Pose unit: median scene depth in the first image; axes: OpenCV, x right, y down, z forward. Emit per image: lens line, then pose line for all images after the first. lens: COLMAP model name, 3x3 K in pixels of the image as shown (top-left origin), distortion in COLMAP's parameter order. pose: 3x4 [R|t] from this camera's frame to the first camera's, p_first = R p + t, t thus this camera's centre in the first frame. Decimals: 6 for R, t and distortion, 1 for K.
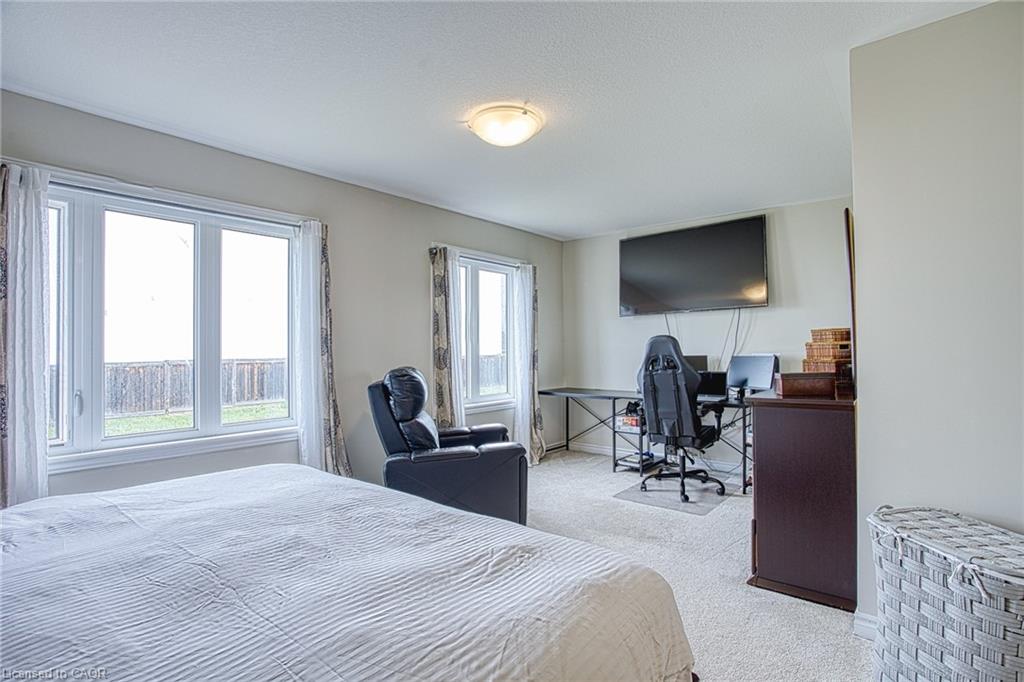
lens RADIAL K [[489.8, 0, 512.6], [0, 489.8, 345.2], [0, 0, 1]] dist [-0.031469, 0.001695]
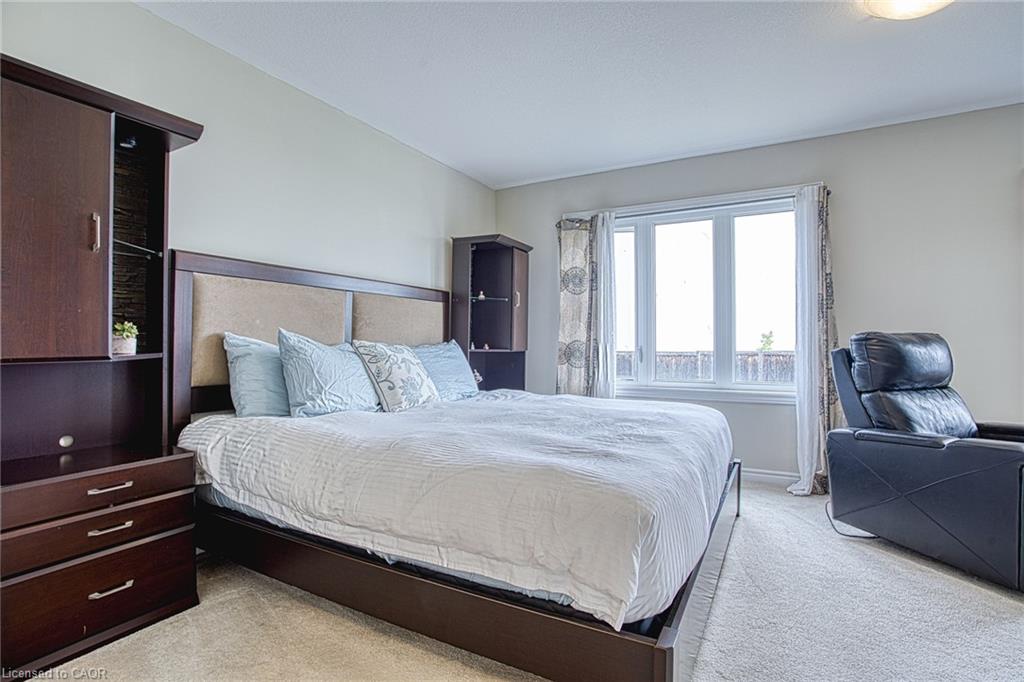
lens RADIAL K [[489.8, 0, 513.9], [0, 489.8, 340.4], [0, 0, 1]] dist [-0.031469, 0.001695]
pose [[0.229410, 0.003332, -0.973324, 0.455788], [0.011922, 0.999909, 0.006233, 0.050226], [0.973257, -0.013034, 0.229349, 0.202474]]
